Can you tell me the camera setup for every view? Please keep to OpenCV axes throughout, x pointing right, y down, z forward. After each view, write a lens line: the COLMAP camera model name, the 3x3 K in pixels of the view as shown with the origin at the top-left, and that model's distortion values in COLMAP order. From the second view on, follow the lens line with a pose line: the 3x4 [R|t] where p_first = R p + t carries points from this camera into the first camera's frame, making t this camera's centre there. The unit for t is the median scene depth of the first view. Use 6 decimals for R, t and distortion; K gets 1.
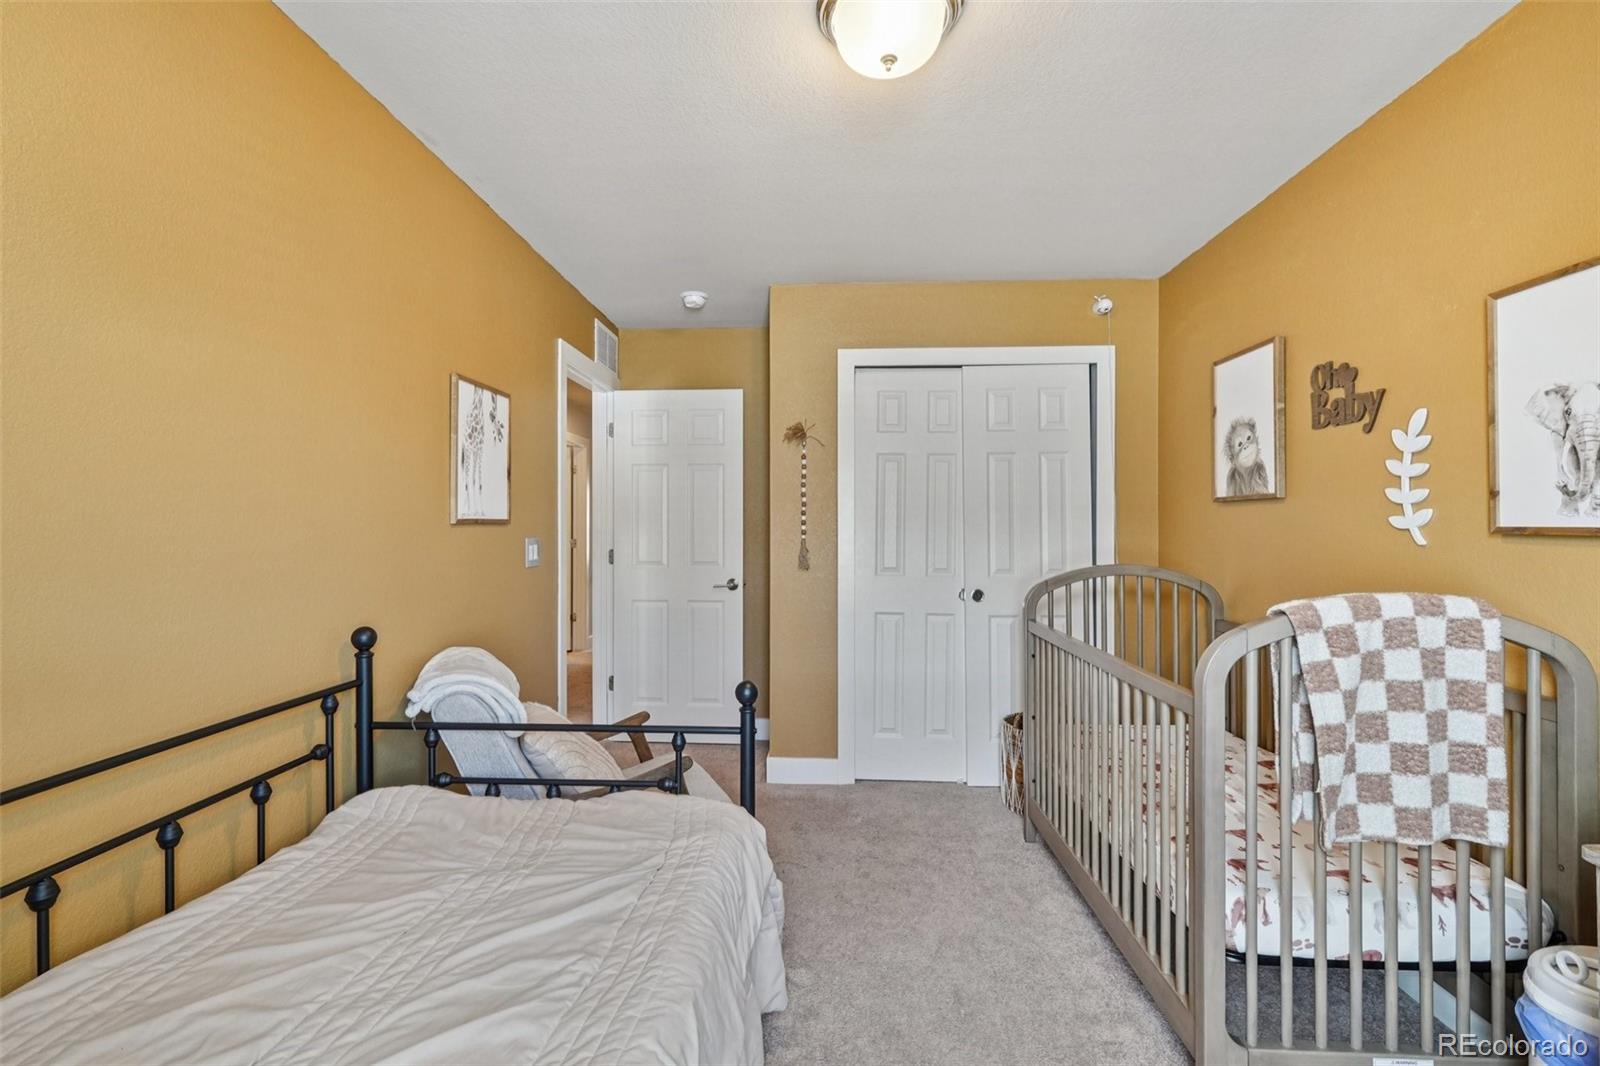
lens RADIAL K [[701.4, 0, 793.7], [0, 701.4, 527.0], [0, 0, 1]] dist [-0.009005, 0.003176]
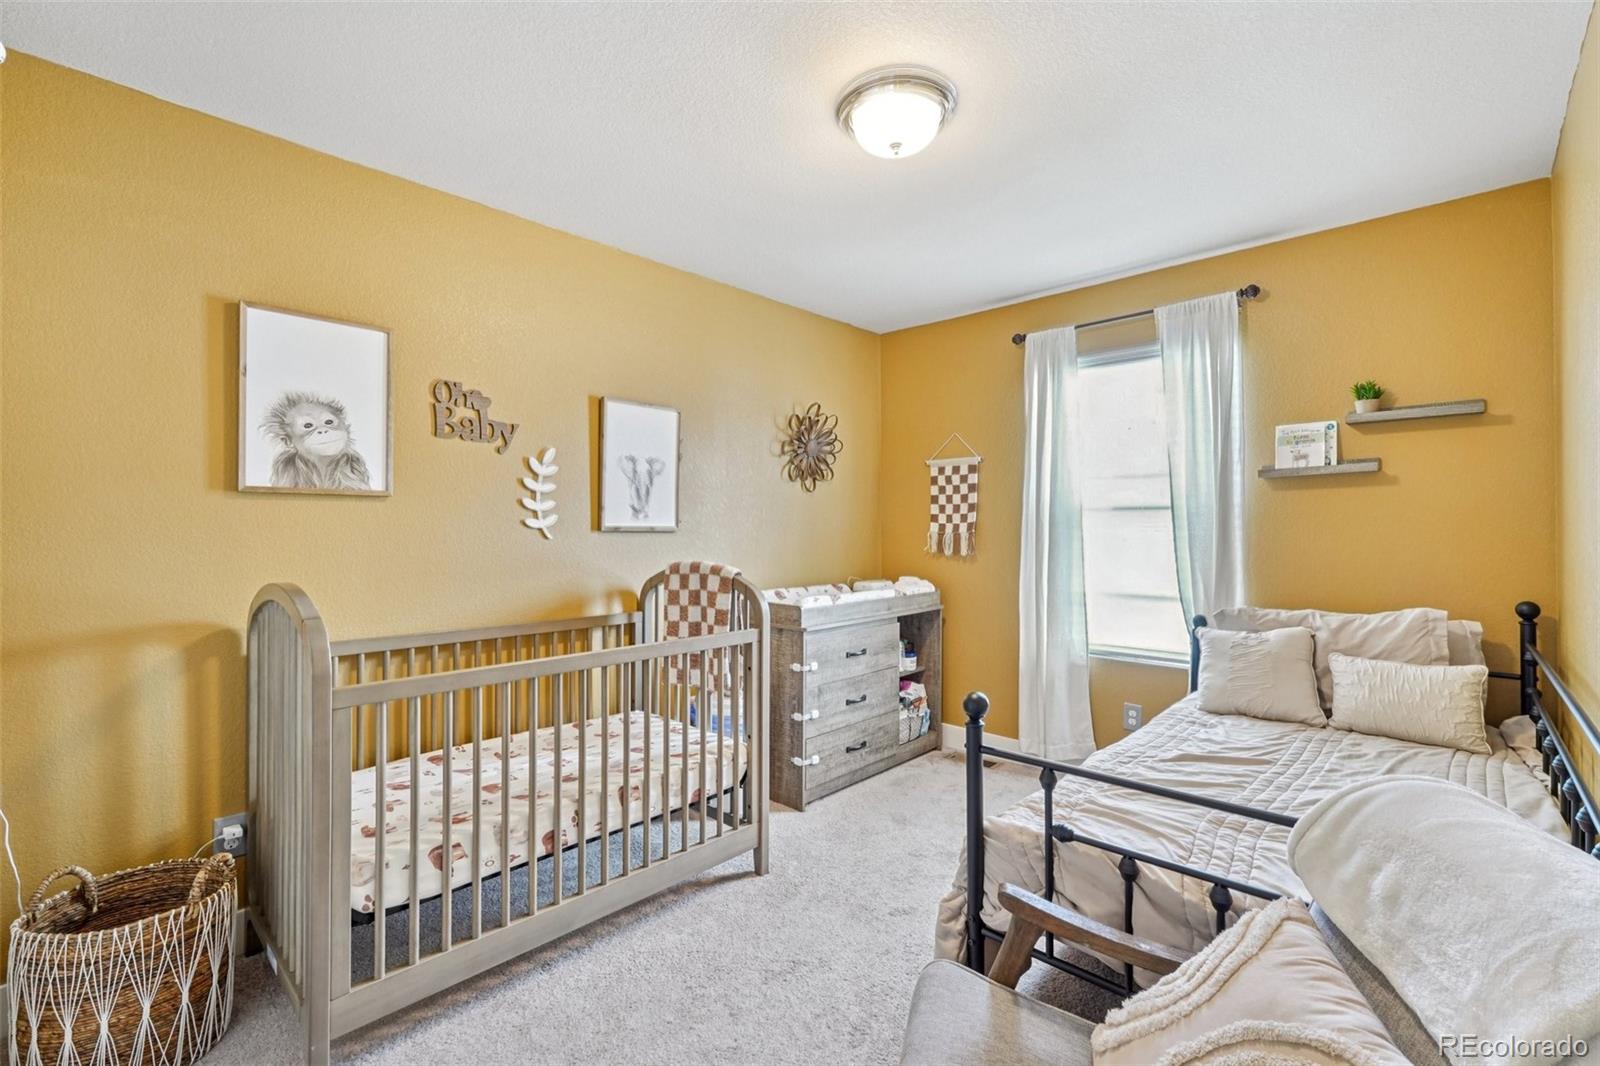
lens RADIAL K [[701.4, 0, 793.3], [0, 701.4, 523.4], [0, 0, 1]] dist [-0.009005, 0.003176]
pose [[-0.757224, 0.006853, 0.653119, -0.344636], [0.002692, 0.999969, -0.007372, 0.004169], [-0.653150, -0.003824, -0.757219, 1.328026]]
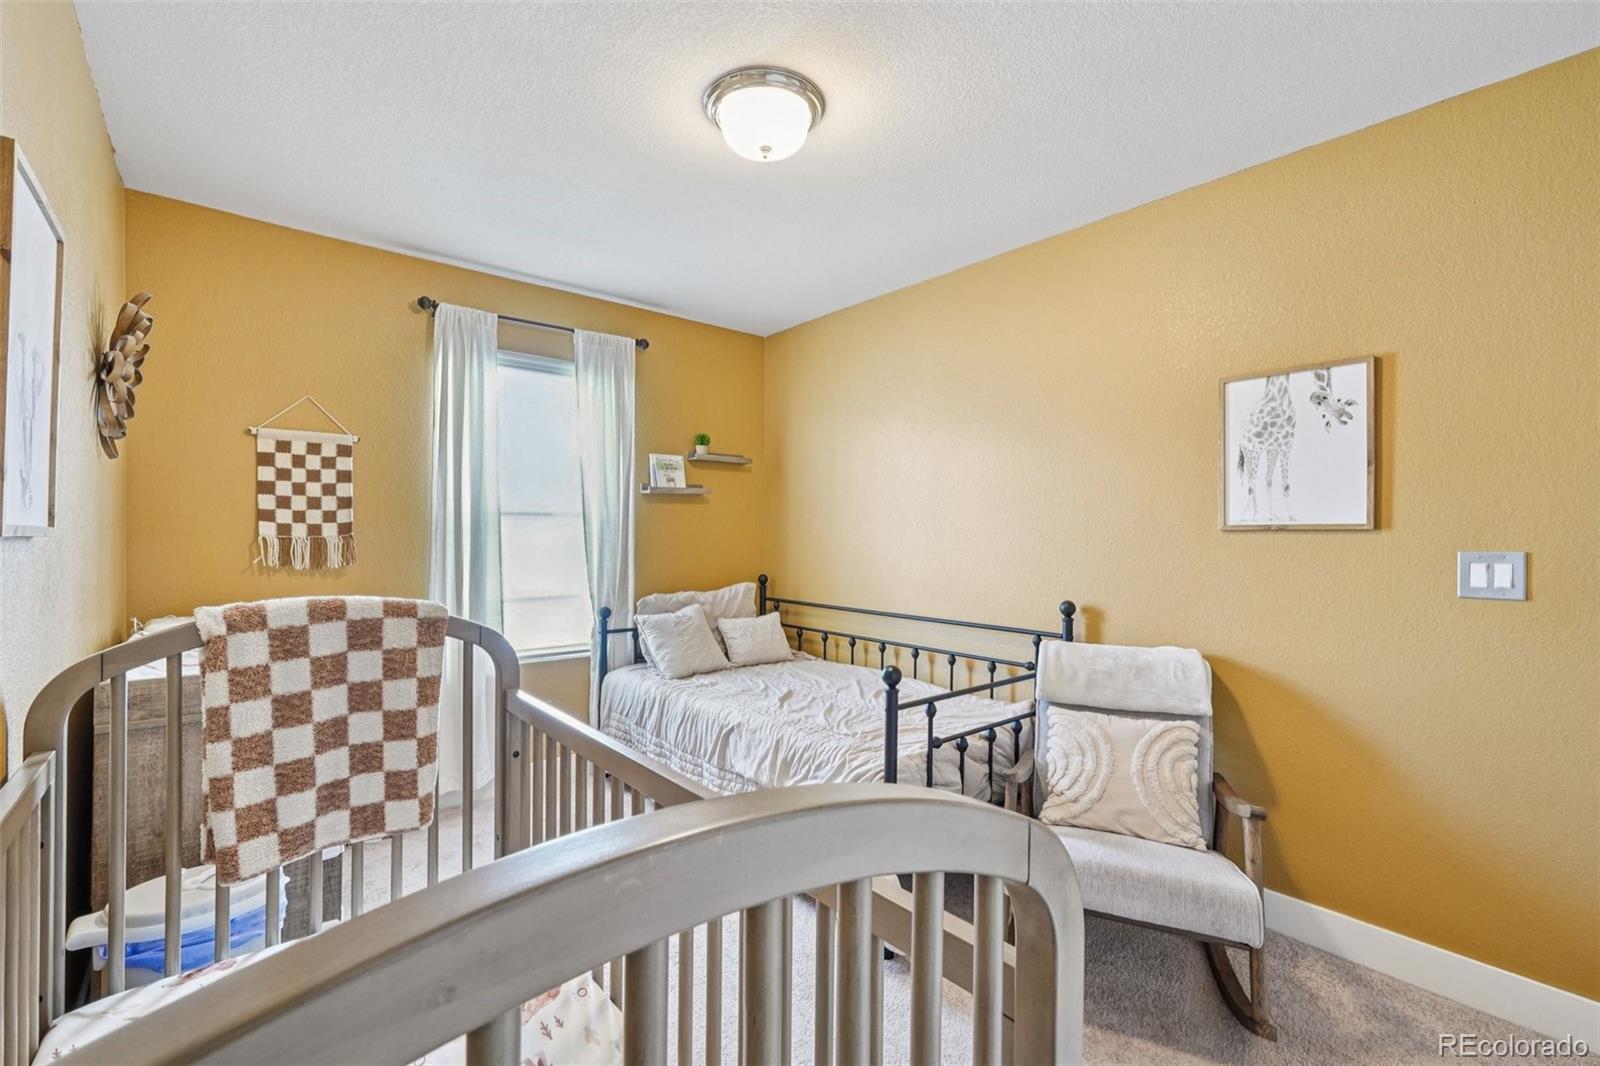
lens RADIAL K [[701.4, 0, 803.1], [0, 701.4, 532.2], [0, 0, 1]] dist [-0.009005, 0.003176]
pose [[-0.727749, -0.003494, -0.685835, 0.596310], [-0.006299, 0.999979, 0.001589, 0.000385], [0.685815, 0.005476, -0.727755, 1.249054]]
